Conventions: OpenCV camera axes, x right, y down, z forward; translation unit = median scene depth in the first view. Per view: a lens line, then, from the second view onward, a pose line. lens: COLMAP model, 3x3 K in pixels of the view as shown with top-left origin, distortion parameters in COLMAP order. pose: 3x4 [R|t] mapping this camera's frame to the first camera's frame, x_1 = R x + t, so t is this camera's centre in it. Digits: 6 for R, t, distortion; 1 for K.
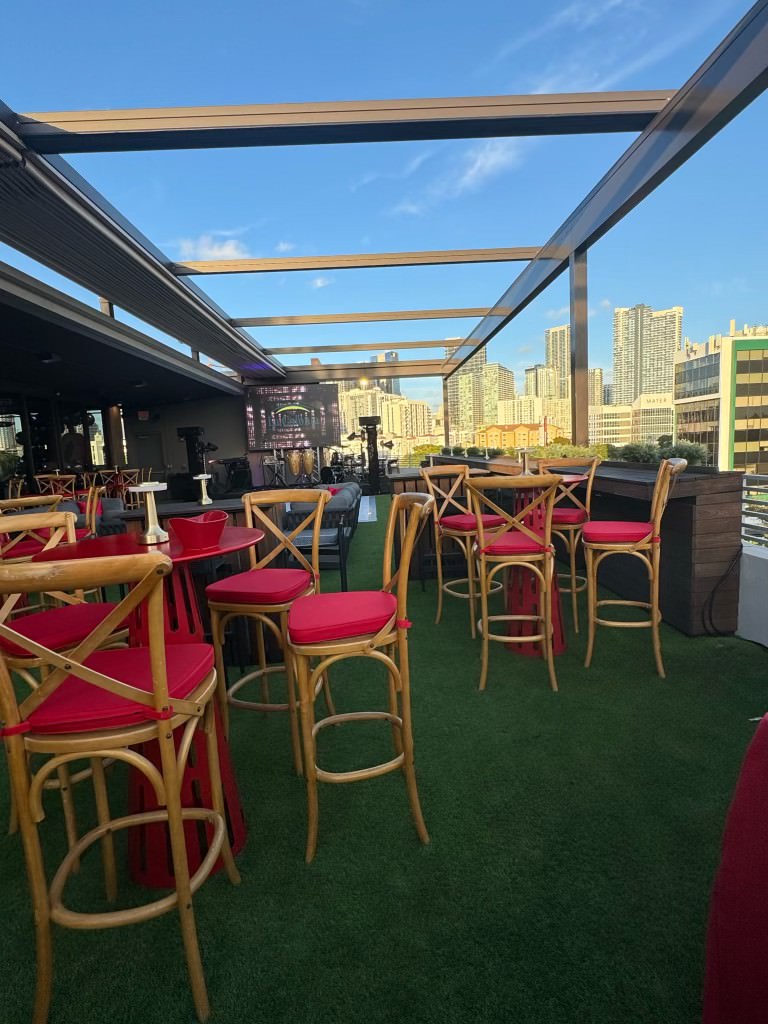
lens RADIAL K [[522.1, 0, 390.1], [0, 522.1, 508.5], [0, 0, 1]] dist [0.001814, 0.000104]
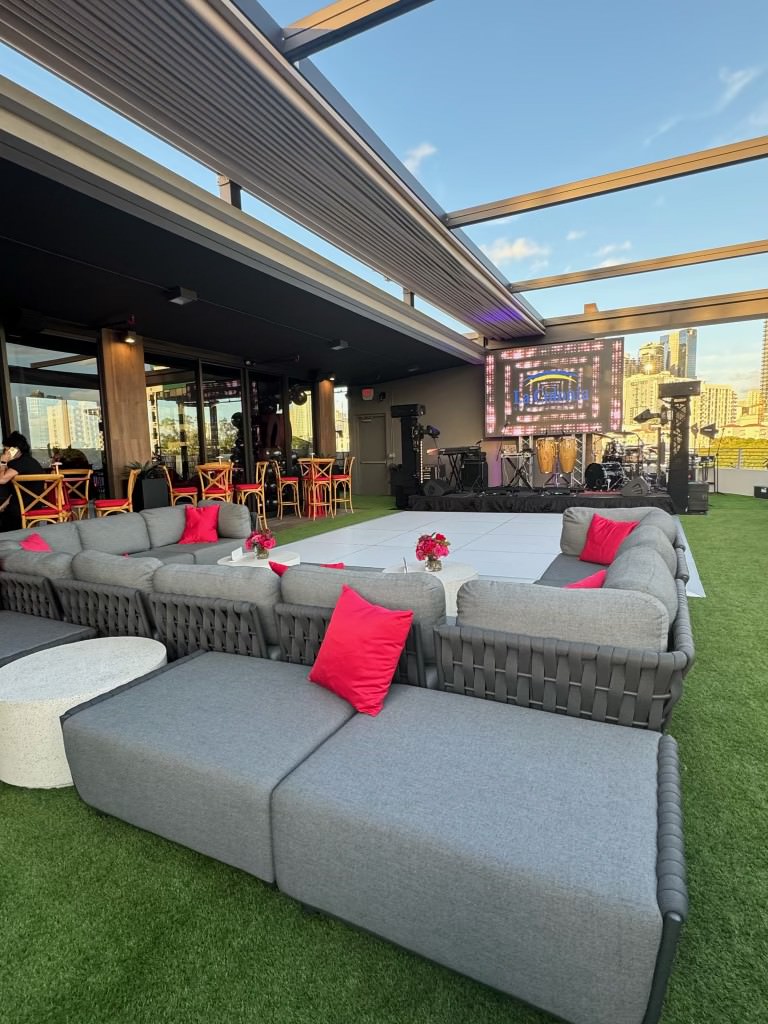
lens RADIAL K [[522.1, 0, 388.9], [0, 522.1, 506.4], [0, 0, 1]] dist [0.001814, 0.000104]
pose [[0.877577, 0.076535, -0.473288, -0.033178], [-0.069679, 0.997055, 0.032033, -0.027783], [0.474346, 0.004867, 0.880325, 0.285316]]
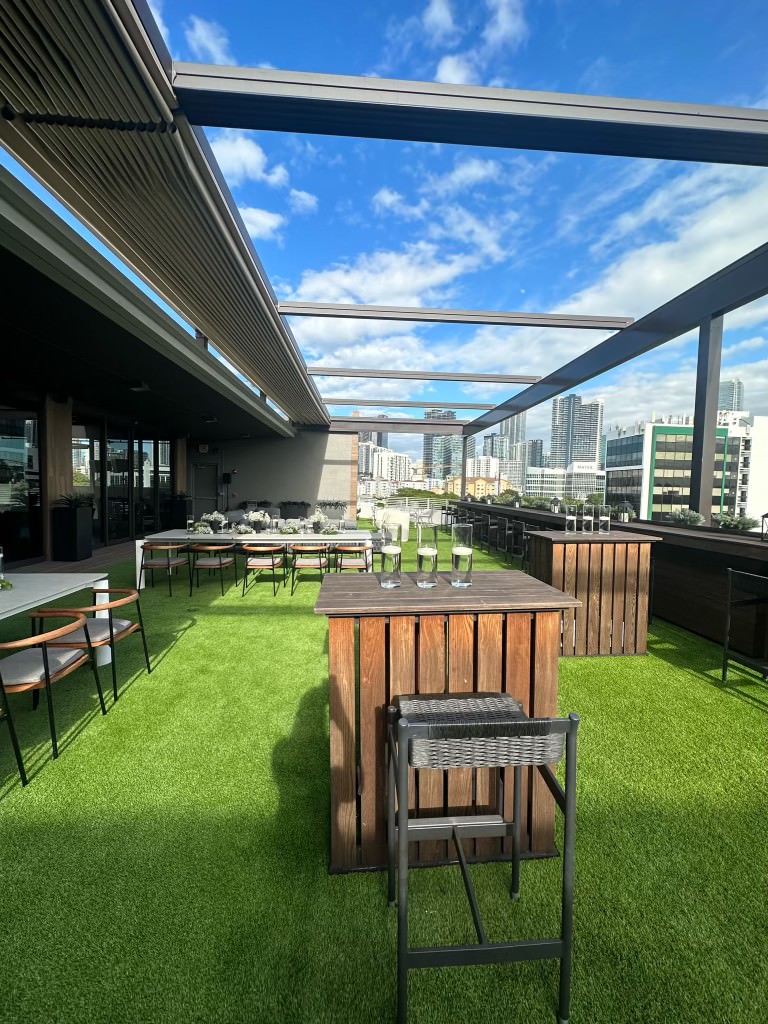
lens RADIAL K [[408.7, 0, 383.7], [0, 408.7, 512.6], [0, 0, 1]] dist [-0.001023, 0.000057]
pose [[0.997233, 0.071034, 0.021911, -0.087021], [-0.069680, 0.995919, -0.057360, -0.012421], [-0.025896, 0.055674, 0.998113, 0.098821]]
